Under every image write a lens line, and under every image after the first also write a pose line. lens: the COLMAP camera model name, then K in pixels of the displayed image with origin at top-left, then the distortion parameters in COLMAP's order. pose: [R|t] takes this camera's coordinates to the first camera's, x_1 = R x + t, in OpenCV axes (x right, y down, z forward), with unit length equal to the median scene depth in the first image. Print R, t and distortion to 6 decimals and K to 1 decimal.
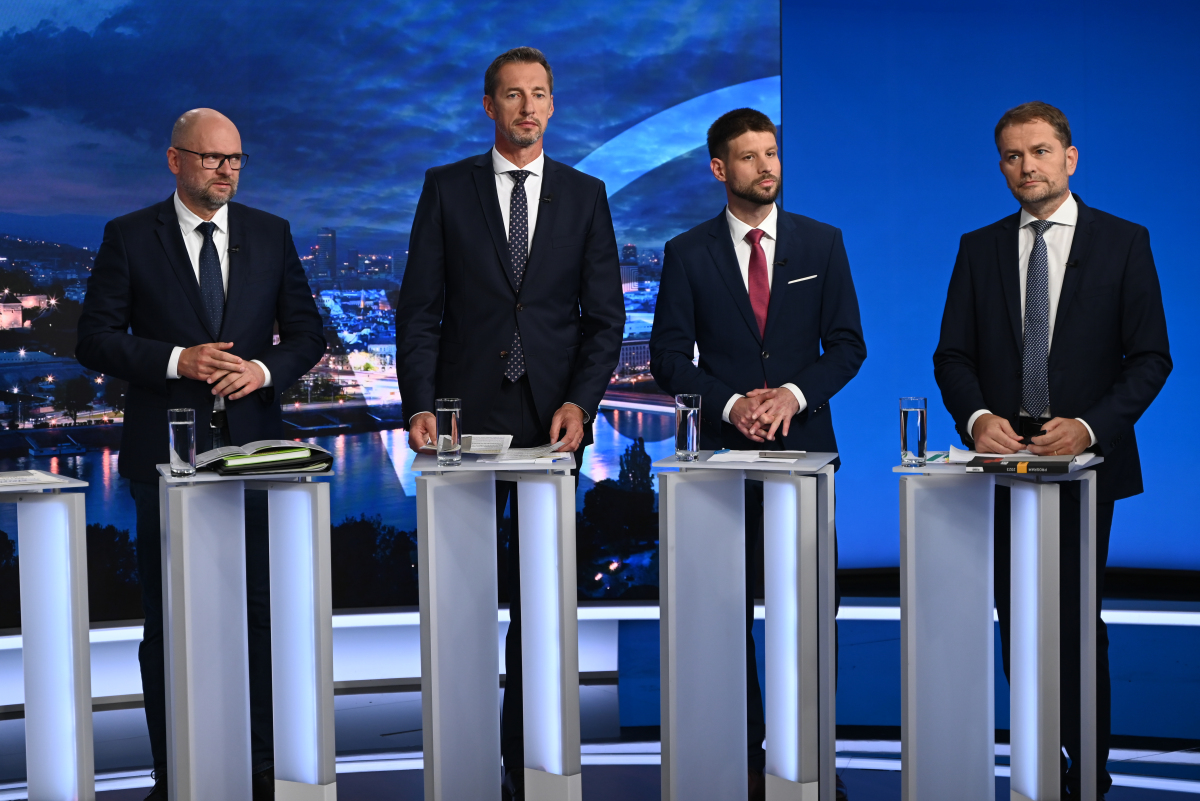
lens RADIAL K [[2151.6, 0, 600.0], [0, 2151.6, 400.5], [0, 0, 1]] dist [-0.043391, -0.089270]
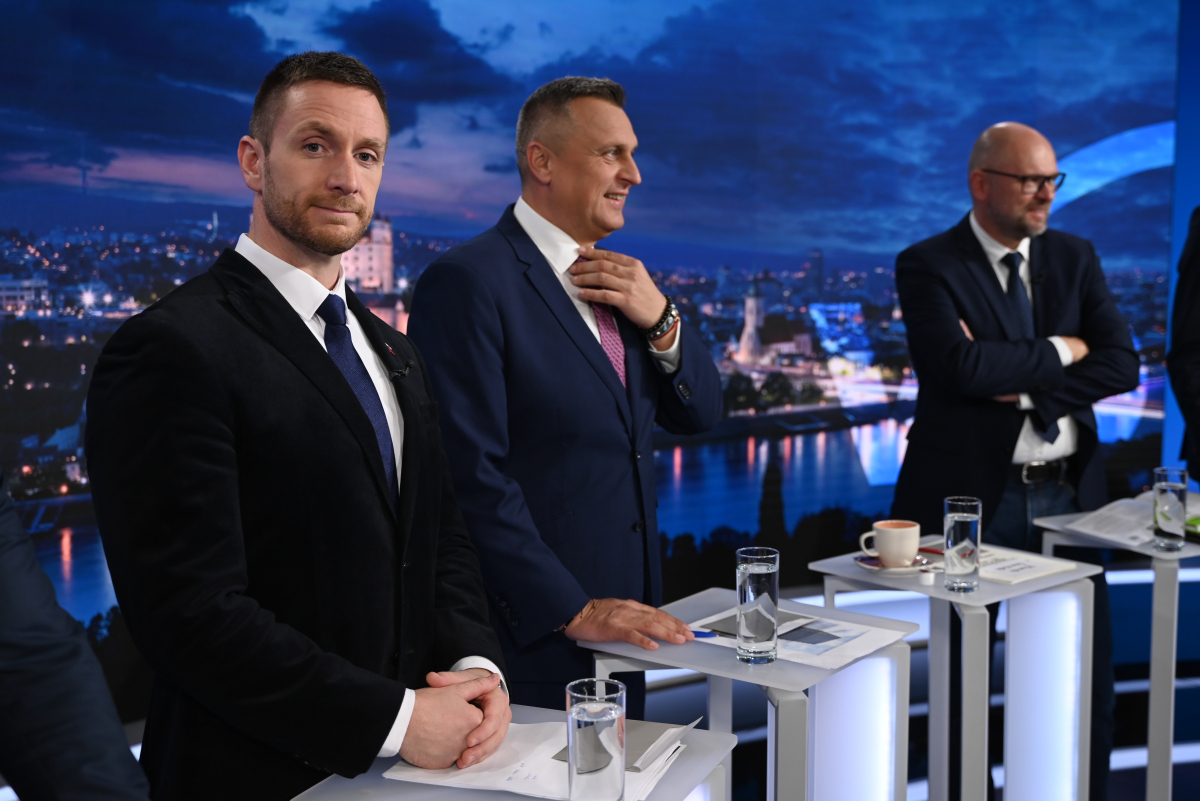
lens RADIAL K [[1344.9, 0, 600.0], [0, 1344.9, 400.5], [0, 0, 1]] dist [-0.014100, 0.008505]
pose [[0.977781, -0.015783, 0.209035, -0.381110], [0.007488, 0.999155, 0.040416, -0.030273], [-0.209496, -0.037953, 0.977073, 0.339211]]
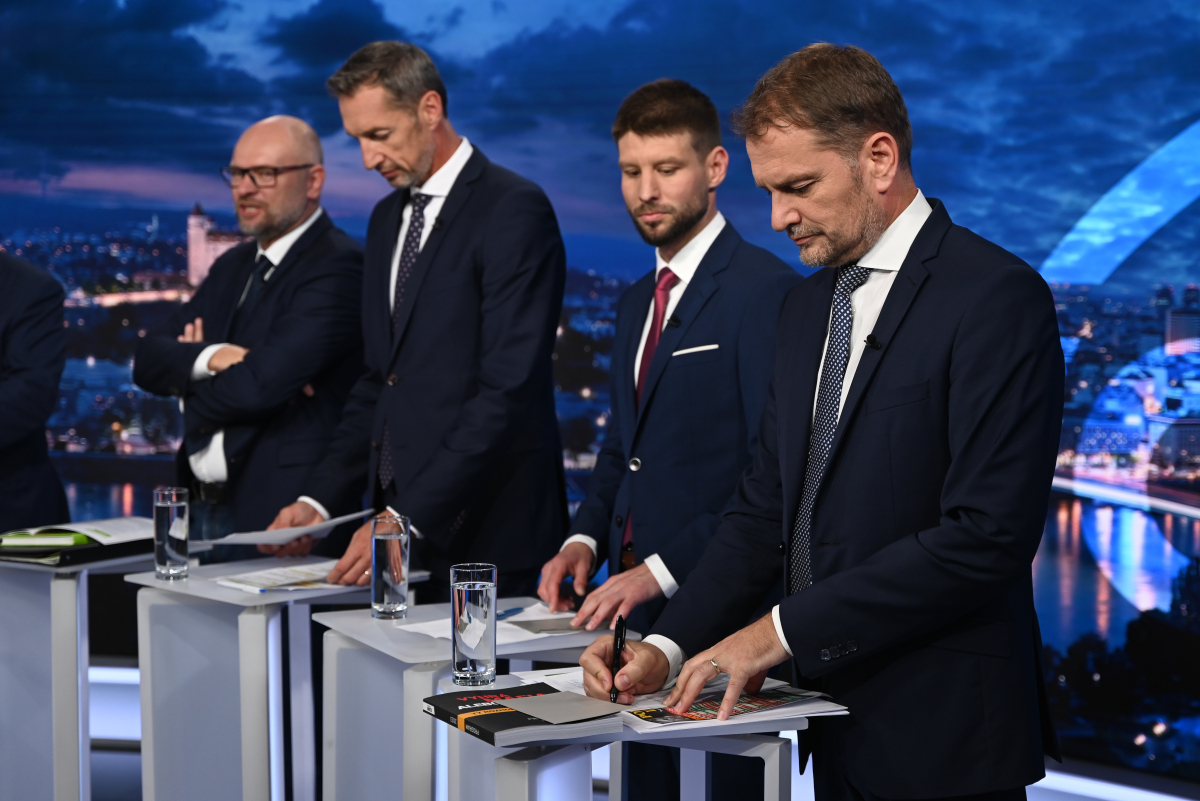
lens RADIAL K [[2028.2, 0, 600.0], [0, 2028.2, 400.5], [0, 0, 1]] dist [-0.013942, -0.073635]
pose [[0.725792, 0.065641, -0.684775, 0.334829], [-0.066257, 0.997480, 0.025390, -0.038702], [0.684716, 0.026943, 0.728312, 0.380030]]
